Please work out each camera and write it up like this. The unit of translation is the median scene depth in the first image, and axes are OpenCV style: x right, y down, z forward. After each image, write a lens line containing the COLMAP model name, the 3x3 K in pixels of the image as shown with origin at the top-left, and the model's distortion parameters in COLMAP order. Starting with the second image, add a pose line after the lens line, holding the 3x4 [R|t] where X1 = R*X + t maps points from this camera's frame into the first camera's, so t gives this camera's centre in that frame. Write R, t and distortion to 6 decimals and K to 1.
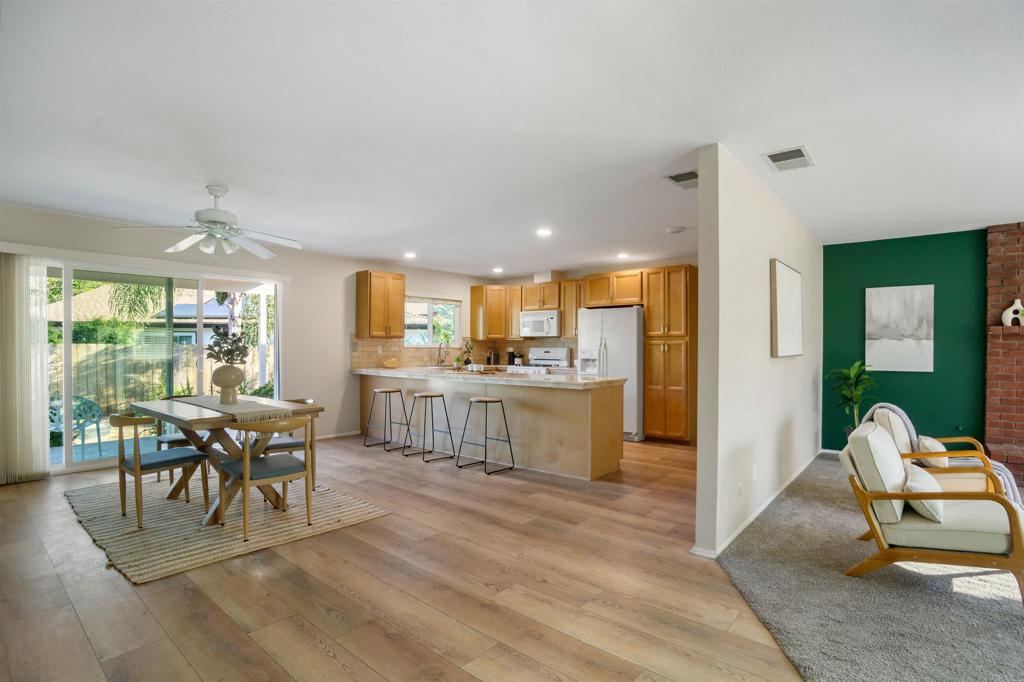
lens RADIAL K [[505.9, 0, 514.5], [0, 505.9, 348.9], [0, 0, 1]] dist [-0.098627, 0.041096]
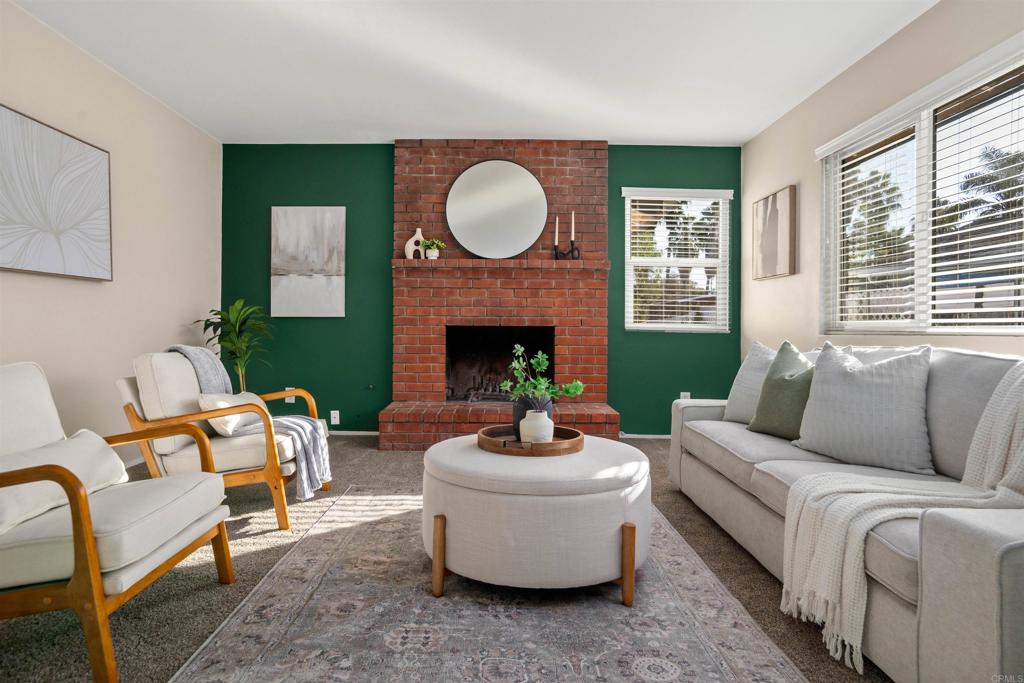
lens RADIAL K [[610.2, 0, 495.4], [0, 610.2, 323.1], [0, 0, 1]] dist [-0.043388, 0.042727]
pose [[0.768431, 0.003968, 0.639920, 0.329152], [0.001737, 0.999964, -0.008287, 0.051839], [-0.639930, 0.007479, 0.768397, 0.056880]]
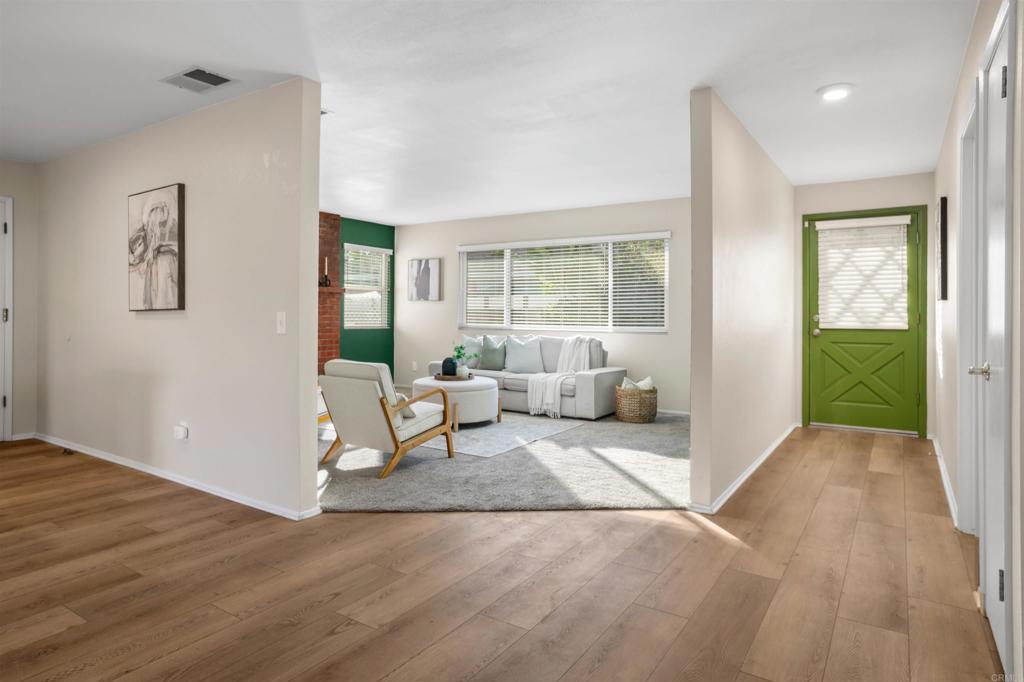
lens RADIAL K [[594.8, 0, 513.2], [0, 594.8, 307.4], [0, 0, 1]] dist [-0.020414, 0.039052]
pose [[-0.117697, 0.001805, 0.993048, -0.356792], [0.001346, 0.999998, -0.001658, 0.012227], [-0.993049, 0.001142, -0.117700, 0.340725]]
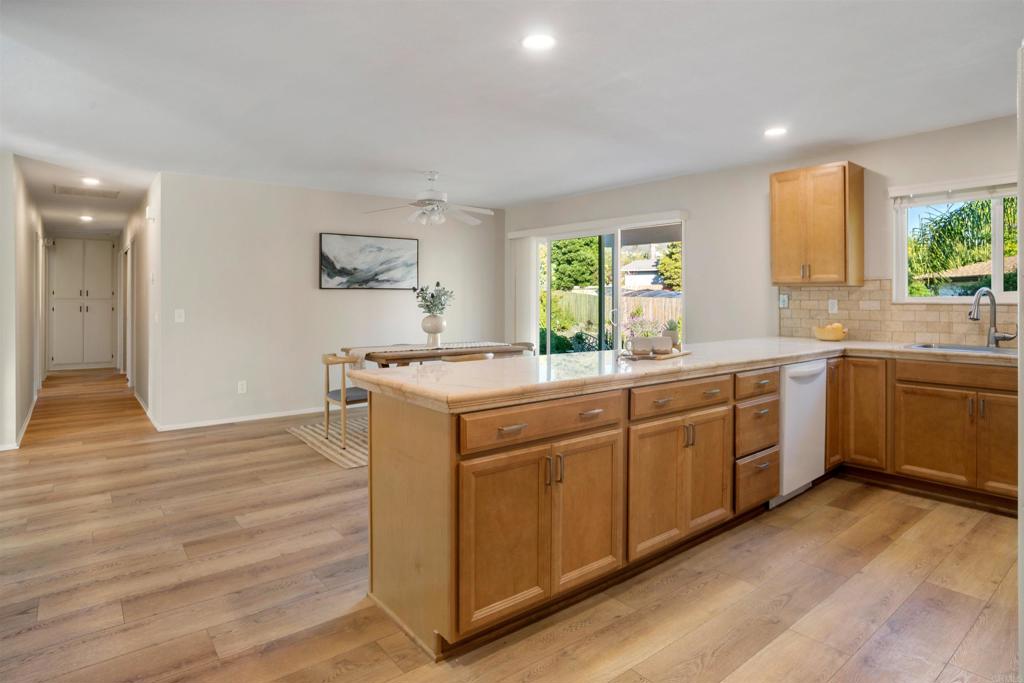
lens RADIAL K [[569.3, 0, 533.6], [0, 569.3, 306.3], [0, 0, 1]] dist [-0.067105, 0.031012]
pose [[-0.163394, 0.008905, -0.986521, 0.445042], [-0.008767, 0.999907, 0.010478, -0.002509], [0.986522, 0.010361, -0.163301, 0.877390]]
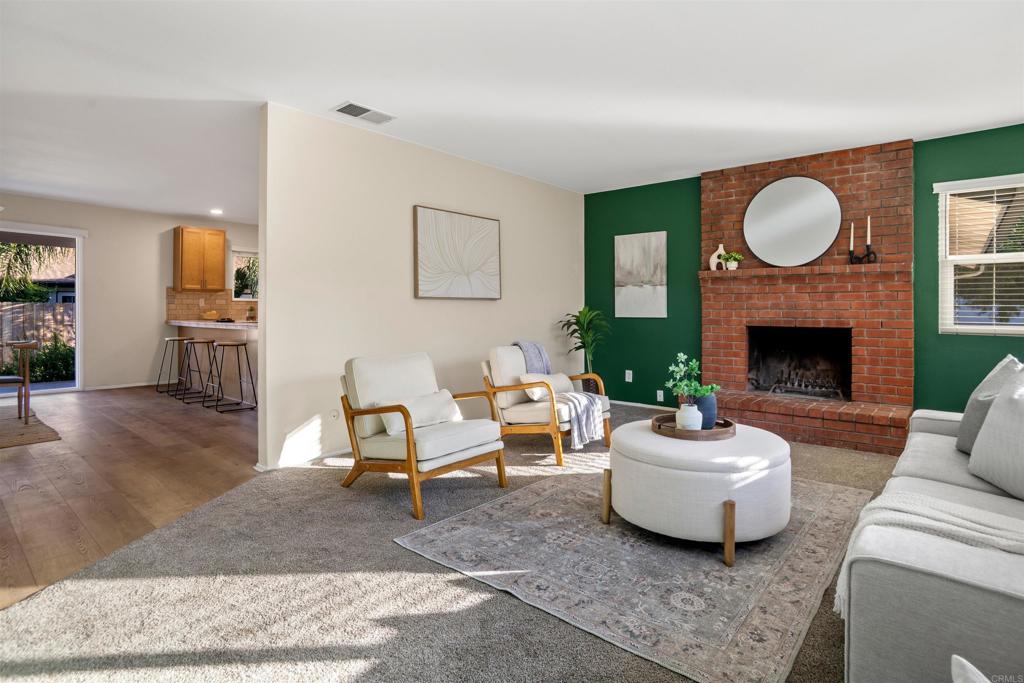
lens RADIAL K [[533.2, 0, 524.8], [0, 533.2, 311.4], [0, 0, 1]] dist [-0.081096, 0.053075]
pose [[0.999996, -0.002385, 0.001470, 0.447351], [0.002393, 0.999982, -0.005414, 0.030900], [-0.001457, 0.005417, 0.999984, -0.084928]]
